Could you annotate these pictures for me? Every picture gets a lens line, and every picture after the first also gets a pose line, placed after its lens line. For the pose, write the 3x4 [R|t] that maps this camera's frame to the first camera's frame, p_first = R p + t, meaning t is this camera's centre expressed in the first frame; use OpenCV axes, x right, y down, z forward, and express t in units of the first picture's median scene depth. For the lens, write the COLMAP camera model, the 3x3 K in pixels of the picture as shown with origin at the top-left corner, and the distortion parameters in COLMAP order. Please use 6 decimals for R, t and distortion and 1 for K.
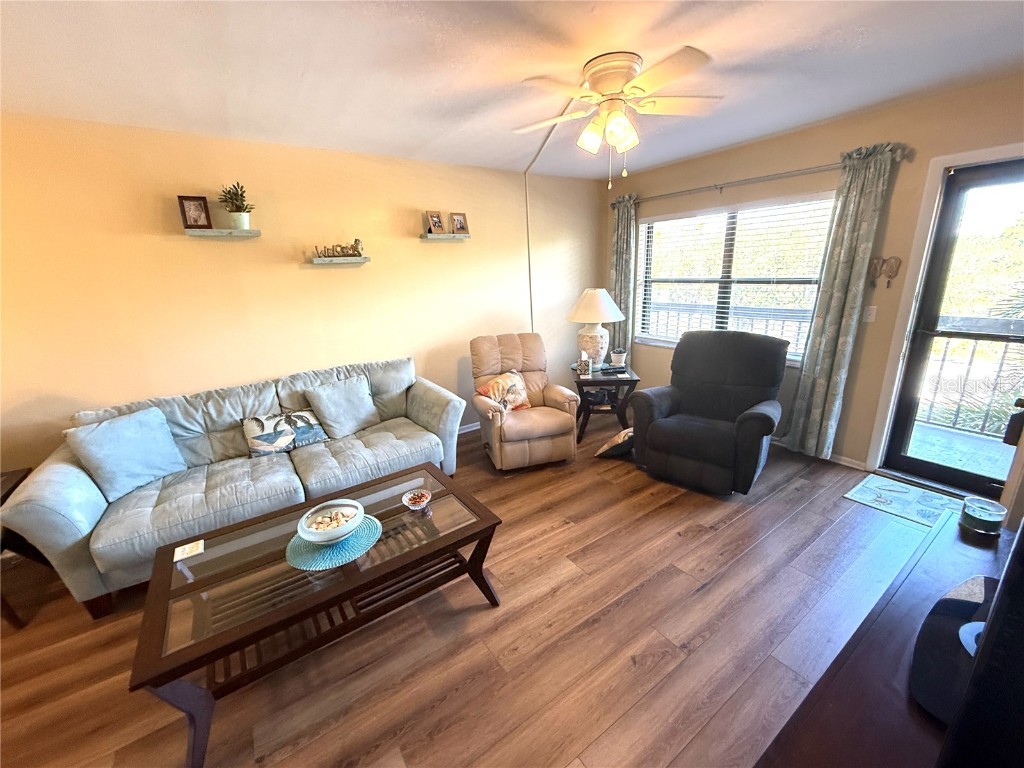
lens RADIAL K [[414.1, 0, 510.7], [0, 414.1, 385.8], [0, 0, 1]] dist [-0.003276, -0.000240]
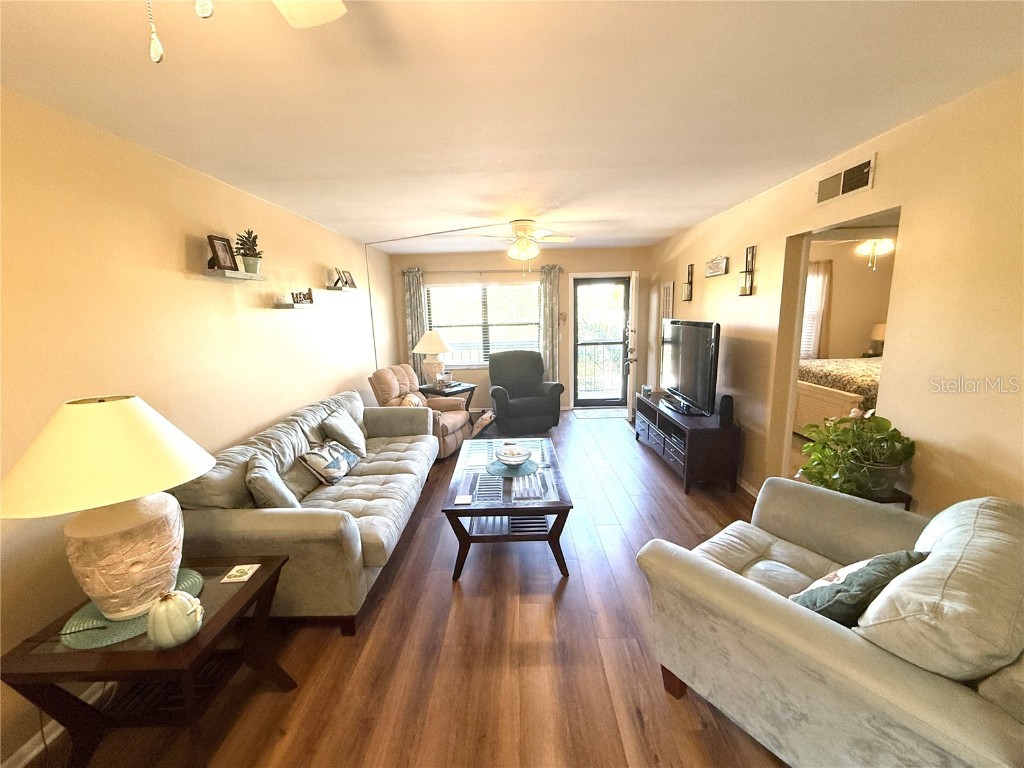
lens RADIAL K [[414.1, 0, 510.7], [0, 414.1, 385.8], [0, 0, 1]] dist [-0.003276, -0.000240]
pose [[0.569332, -0.124809, 0.812578, -1.117845], [0.227790, 0.973658, -0.010050, 0.038728], [-0.789919, 0.190819, 0.582765, -0.025246]]
